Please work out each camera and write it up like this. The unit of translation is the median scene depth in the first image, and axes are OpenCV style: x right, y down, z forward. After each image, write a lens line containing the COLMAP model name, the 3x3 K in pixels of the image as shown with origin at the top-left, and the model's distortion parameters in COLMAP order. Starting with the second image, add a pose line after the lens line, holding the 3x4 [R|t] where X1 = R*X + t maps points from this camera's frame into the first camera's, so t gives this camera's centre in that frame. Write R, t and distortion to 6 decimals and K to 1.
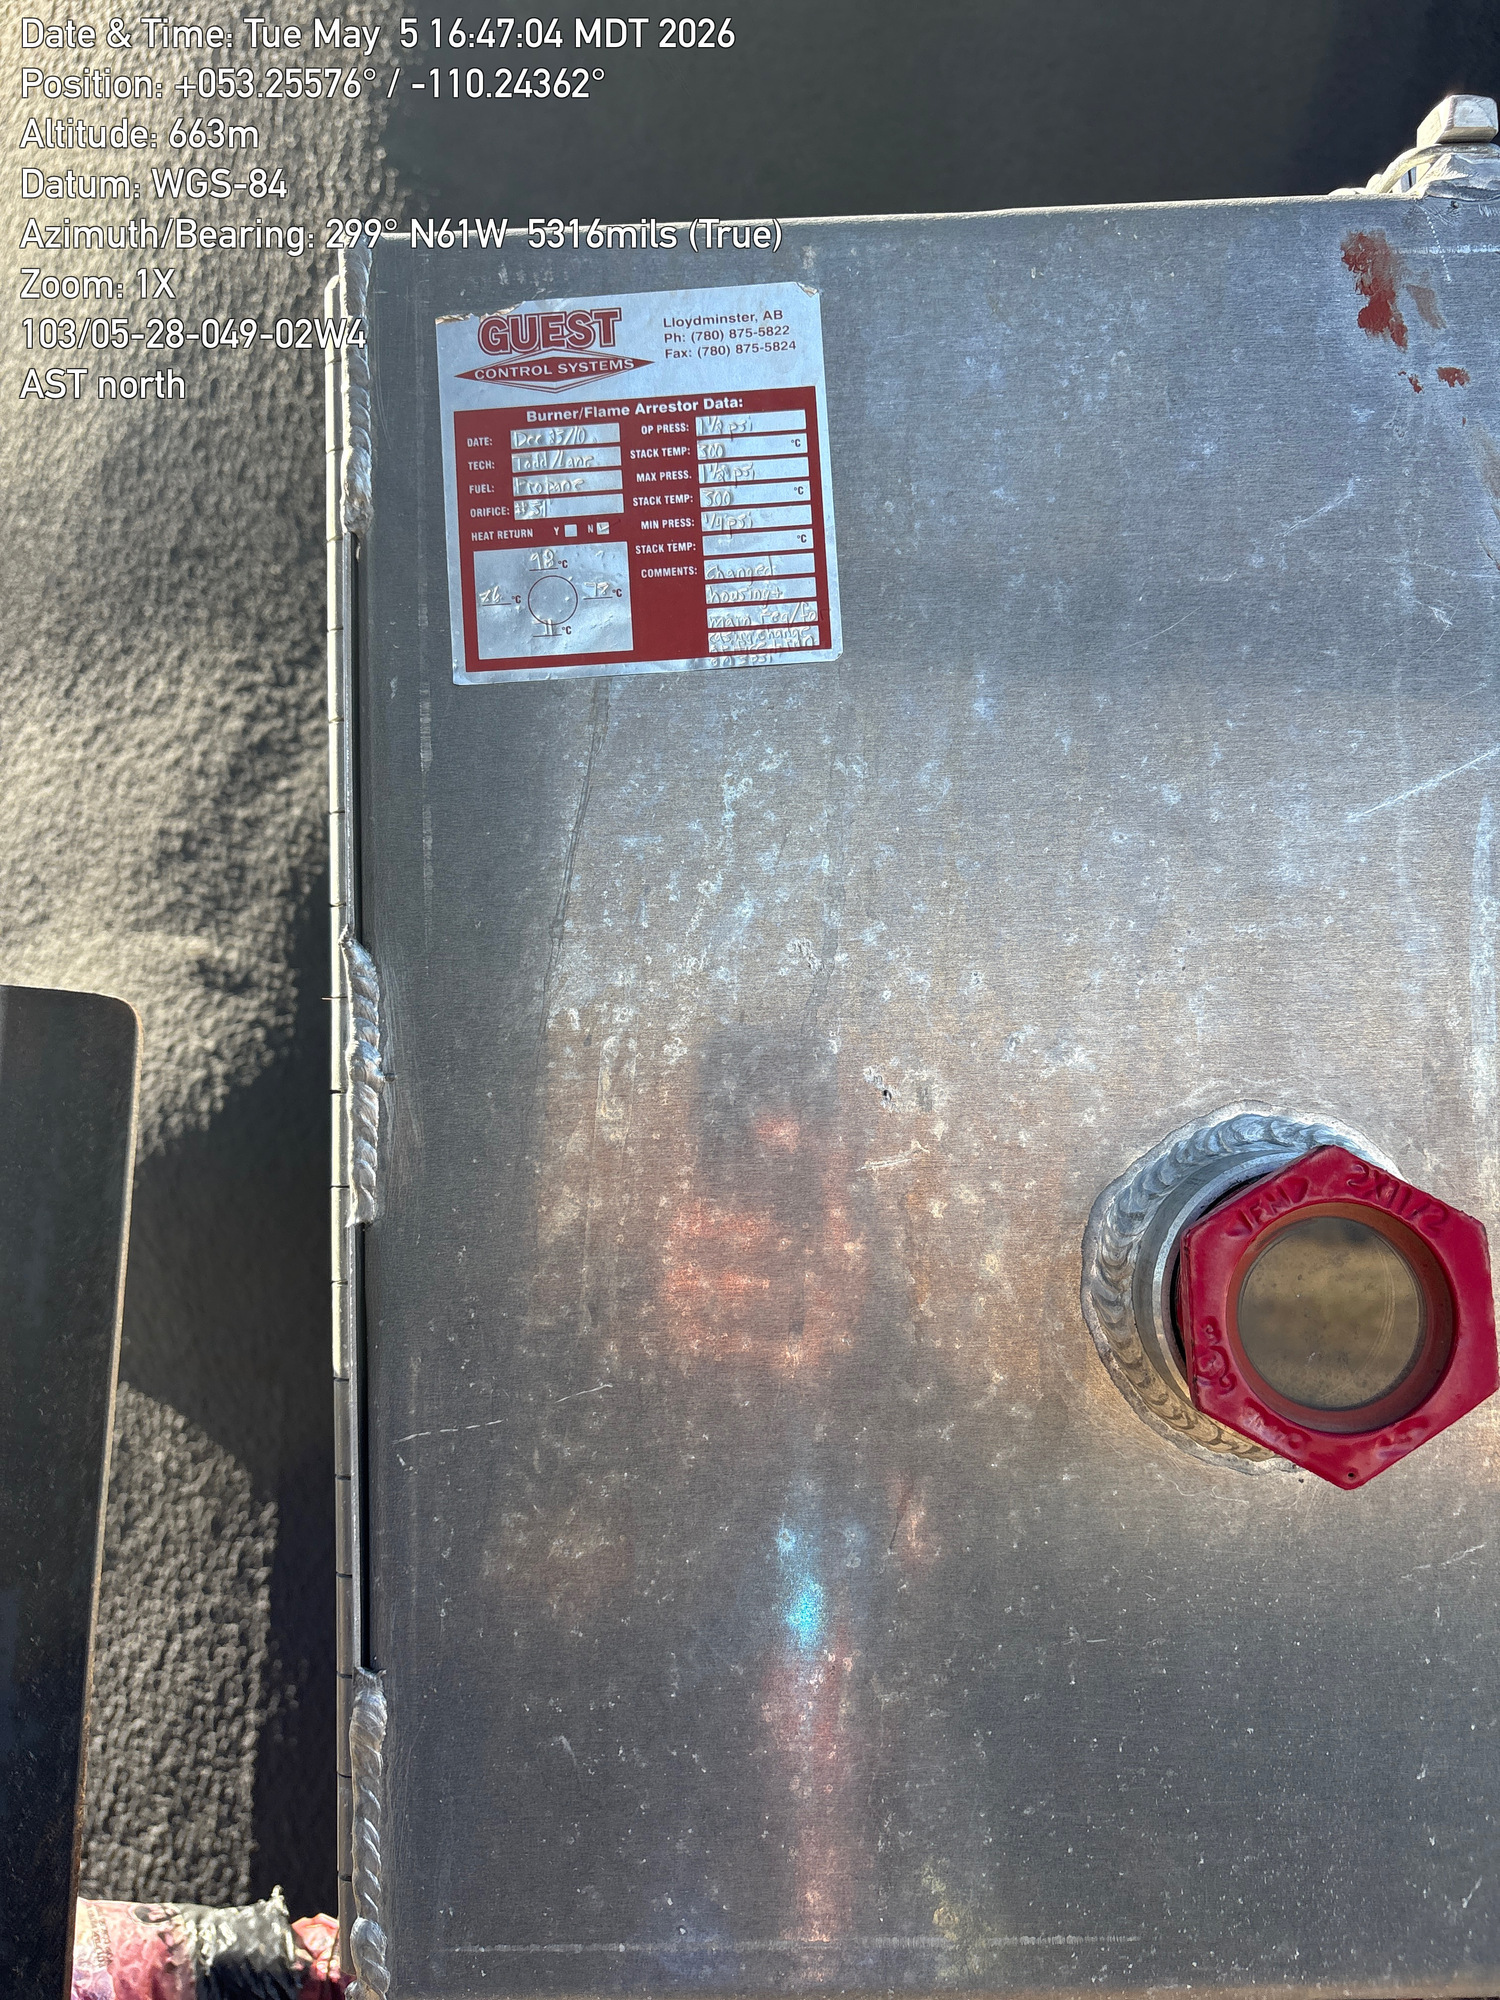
lens RADIAL K [[1450.7, 0, 747.6], [0, 1450.7, 992.0], [0, 0, 1]] dist [0.011168, -0.023947]
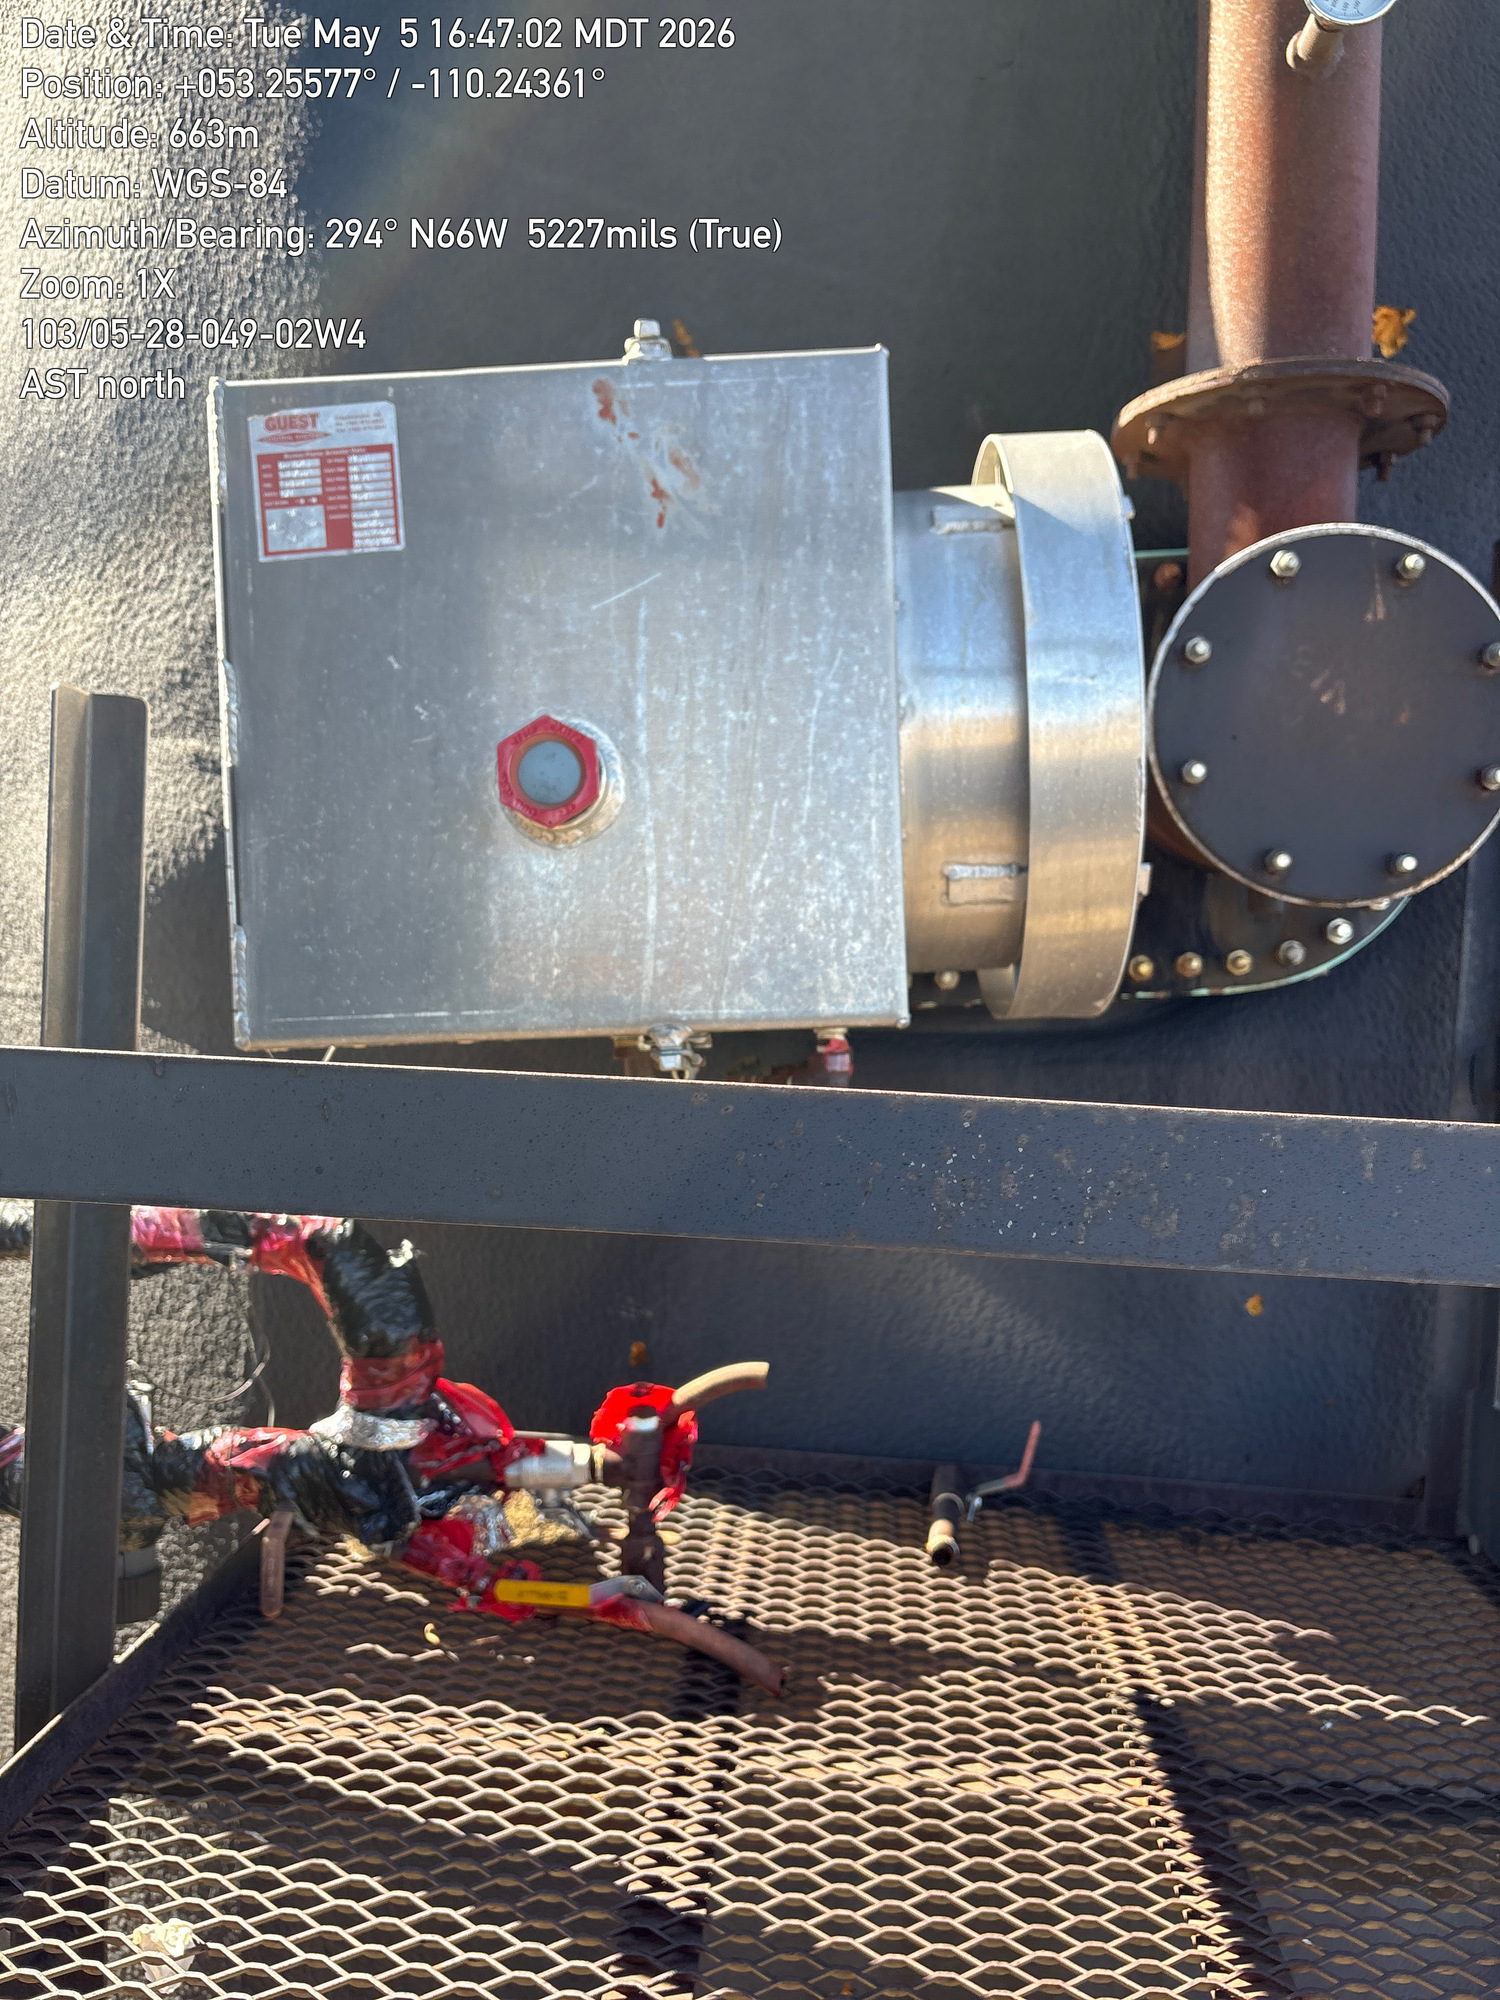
lens RADIAL K [[1450.7, 0, 755.1], [0, 1450.7, 997.4], [0, 0, 1]] dist [0.011168, -0.023947]
pose [[0.999836, -0.010360, -0.014881, 0.719984], [0.011512, 0.996765, 0.079541, 0.373775], [0.014009, -0.079699, 0.996721, -1.661555]]
